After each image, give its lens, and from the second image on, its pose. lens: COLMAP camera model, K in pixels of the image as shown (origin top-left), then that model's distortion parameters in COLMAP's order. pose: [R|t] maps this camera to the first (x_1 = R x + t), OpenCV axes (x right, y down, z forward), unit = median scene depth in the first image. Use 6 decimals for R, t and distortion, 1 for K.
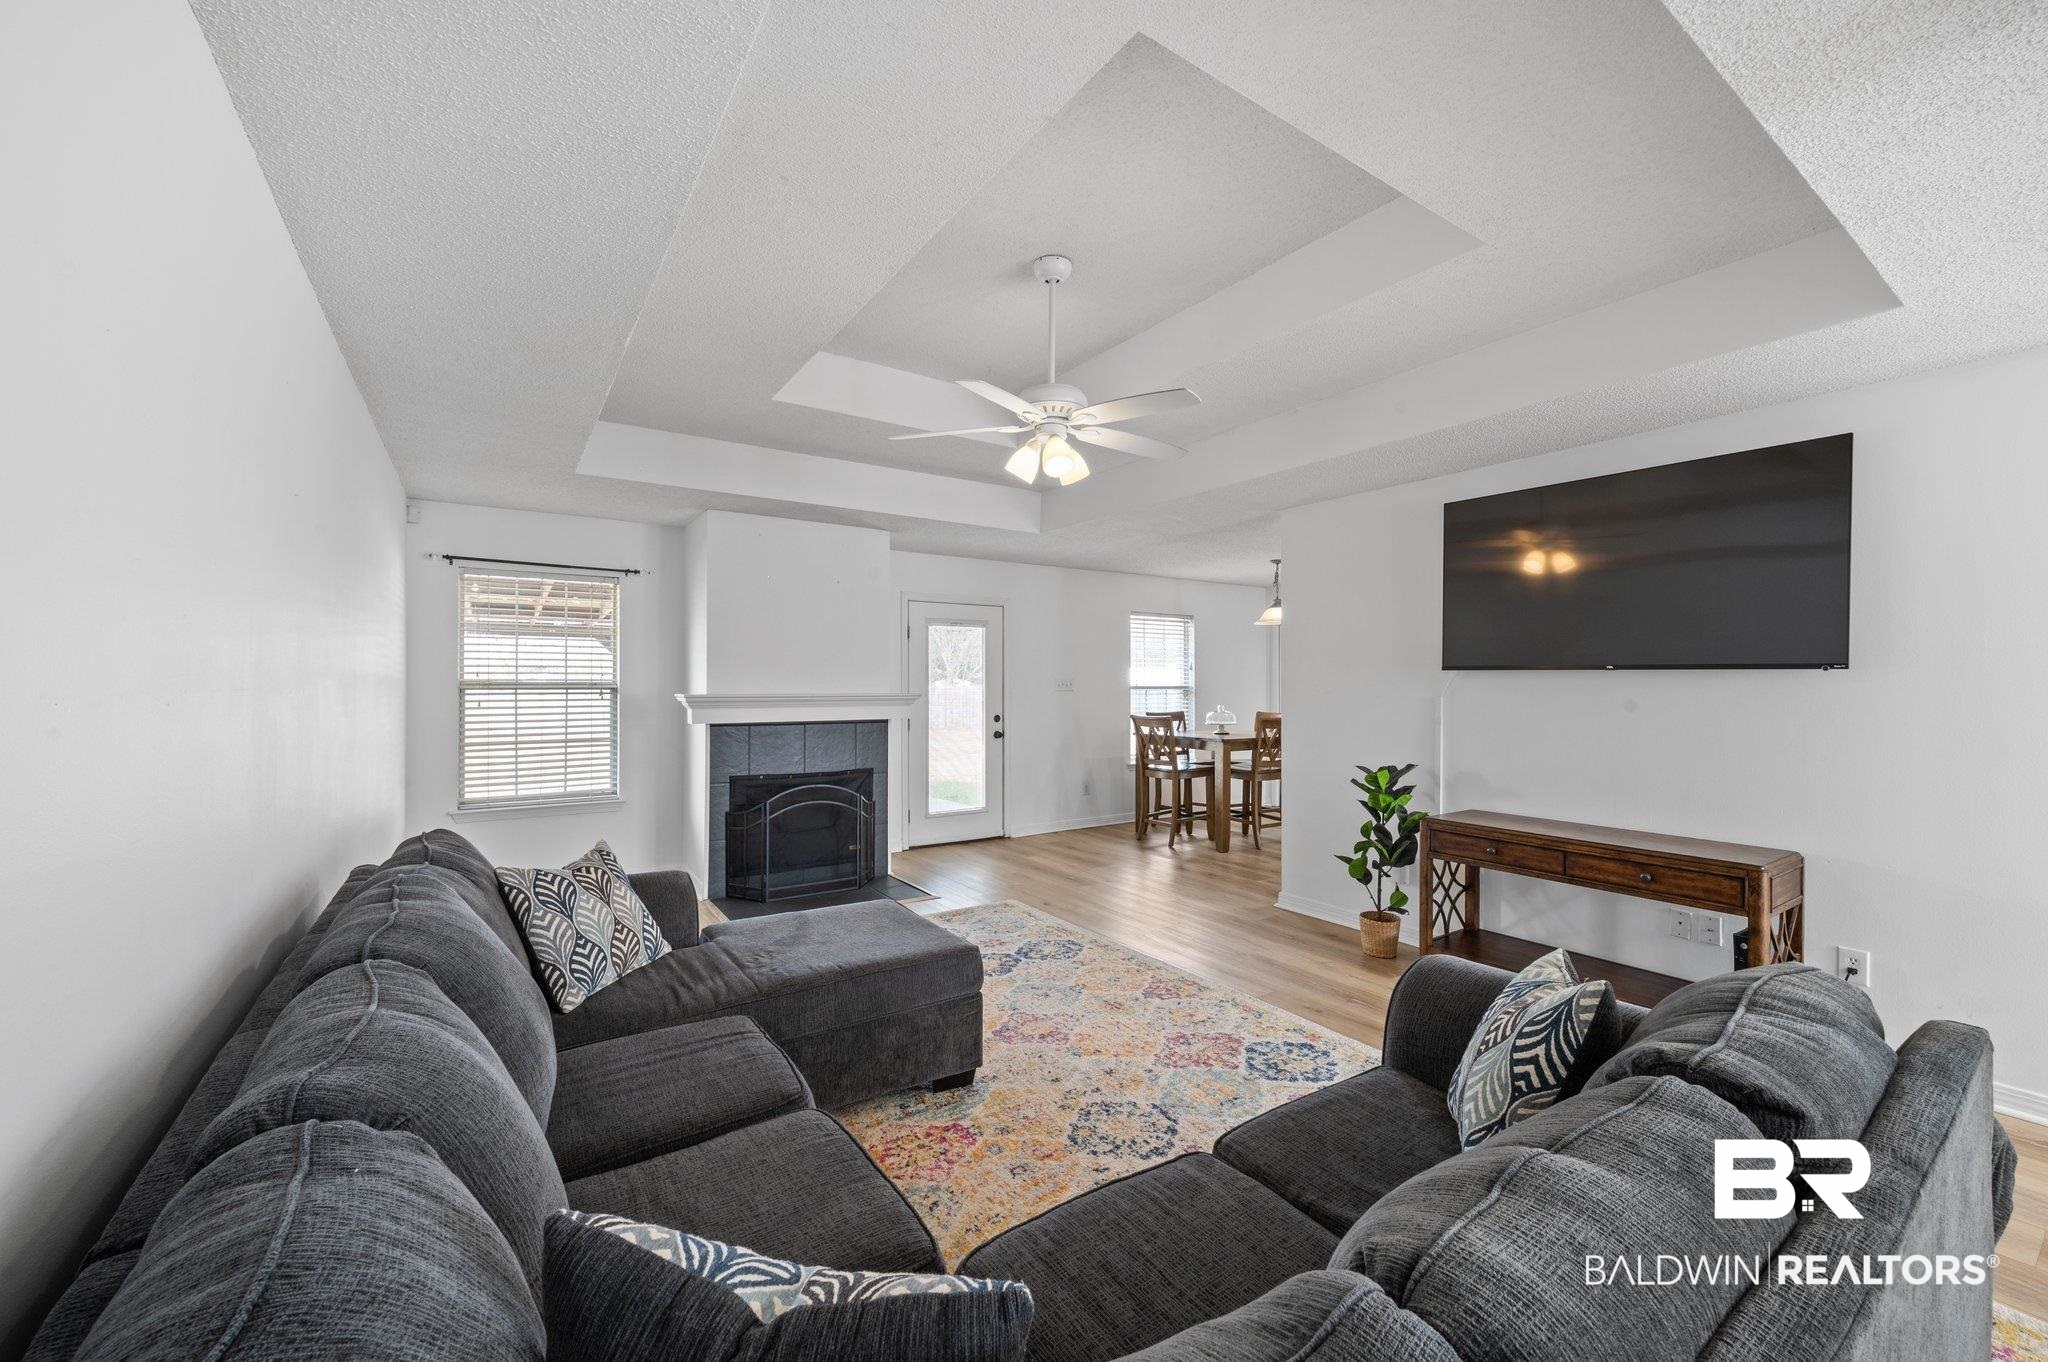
lens RADIAL K [[802.9, 0, 1029.7], [0, 802.9, 686.2], [0, 0, 1]] dist [-0.003195, -0.000482]
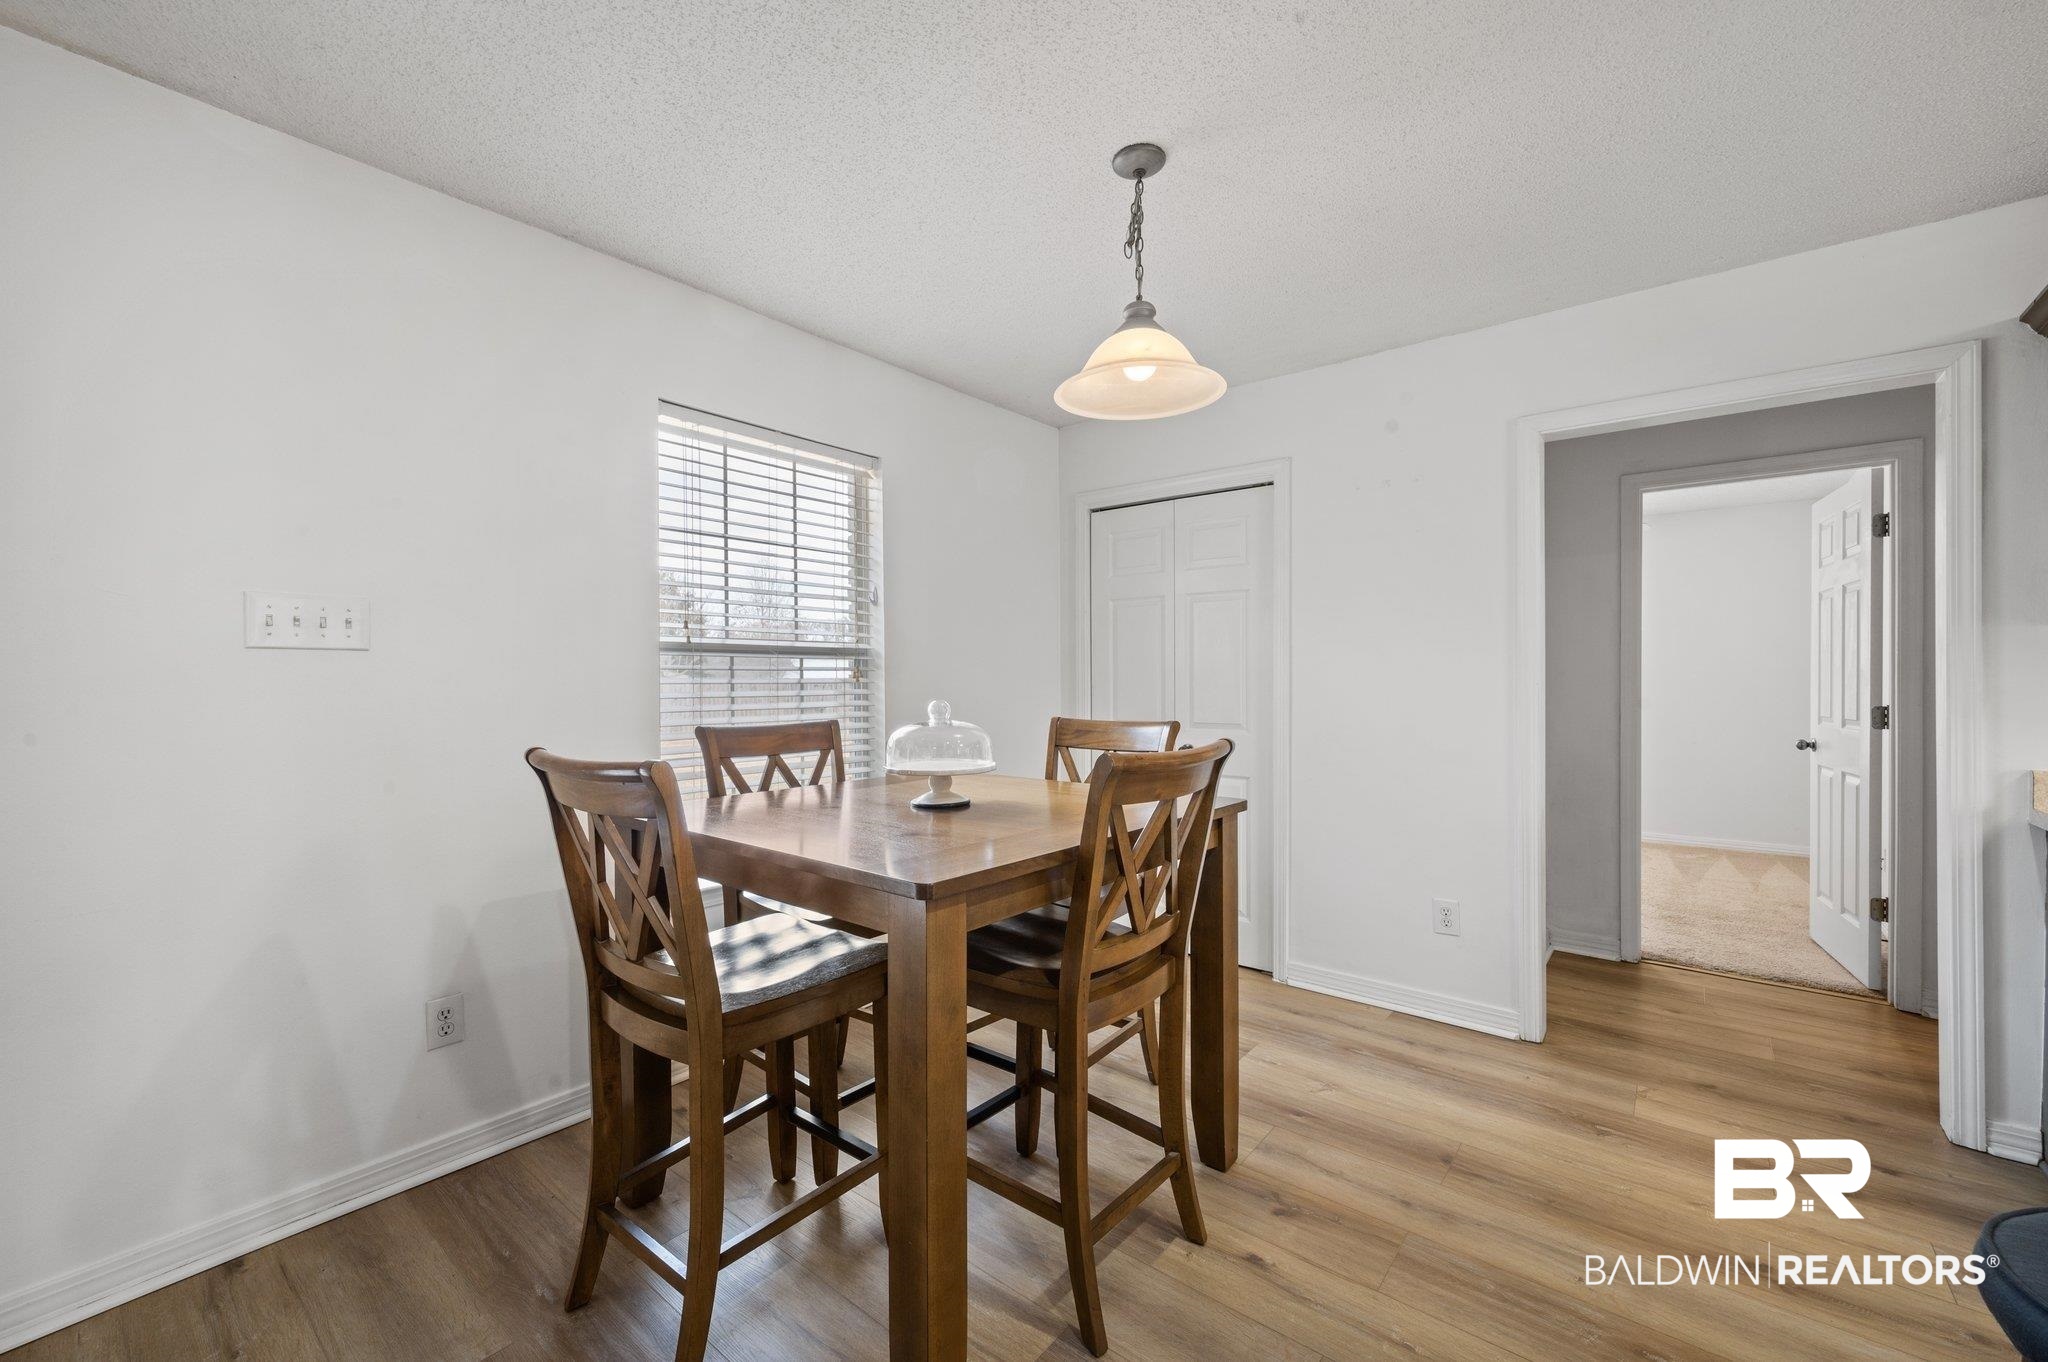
lens RADIAL K [[802.9, 0, 1030.7], [0, 802.9, 681.9], [0, 0, 1]] dist [-0.003195, -0.000482]
pose [[0.956481, -0.007631, 0.291694, 0.267722], [0.008836, 0.999957, -0.002815, 0.027108], [-0.291660, 0.005270, 0.956507, 1.040965]]
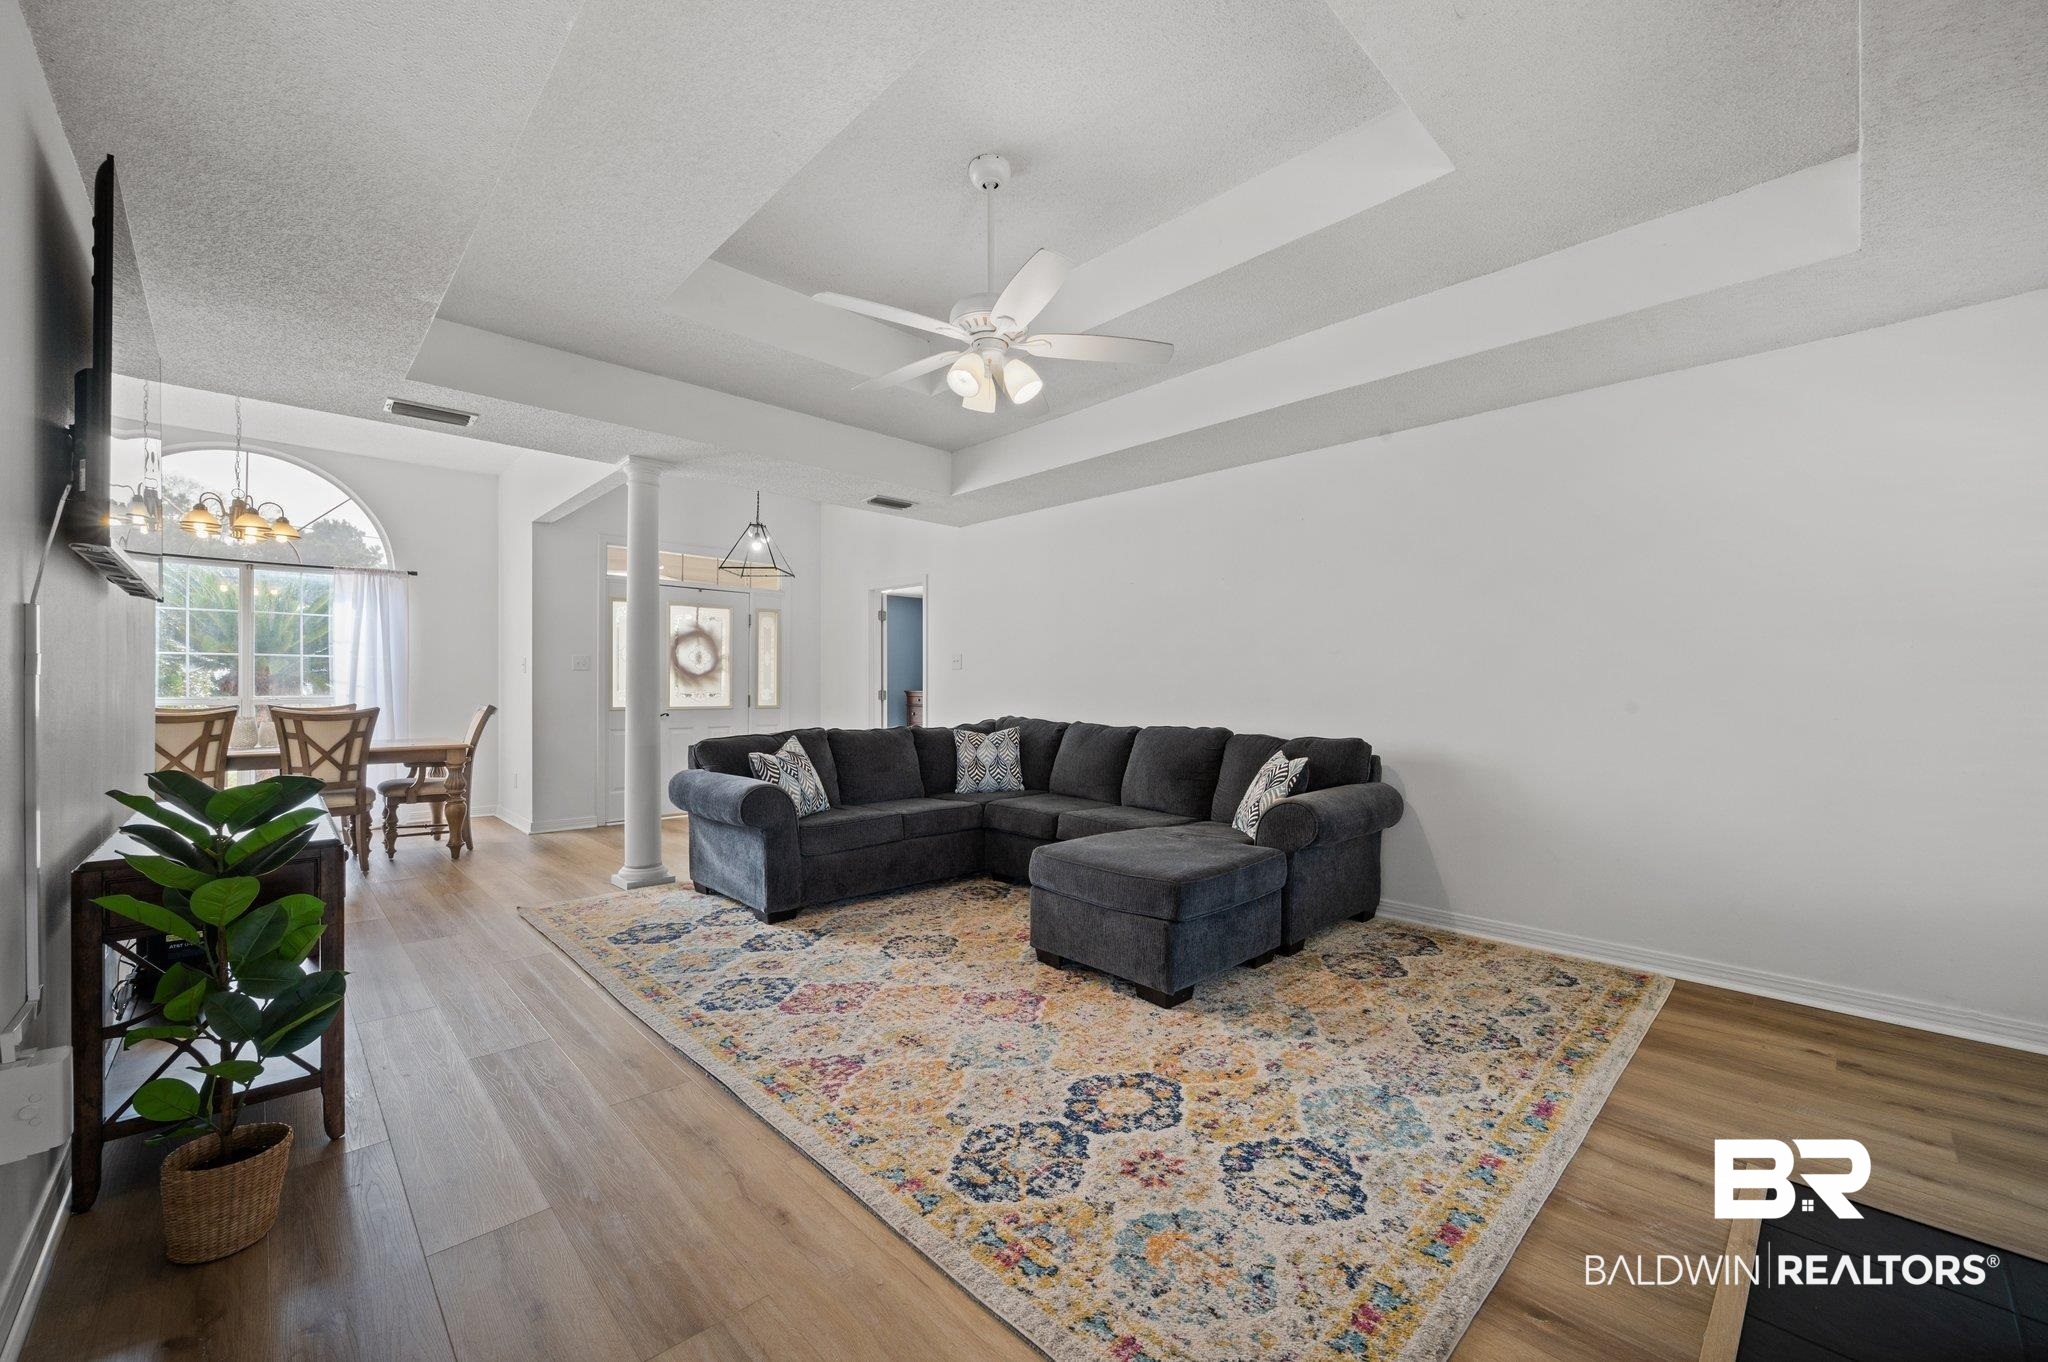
lens RADIAL K [[802.9, 0, 1025.3], [0, 802.9, 689.7], [0, 0, 1]] dist [-0.003195, -0.000482]
pose [[-0.985820, -0.006266, -0.167690, 0.085021], [-0.007716, 0.999938, 0.007996, 0.037484], [0.167630, 0.009176, -0.985807, 1.189792]]
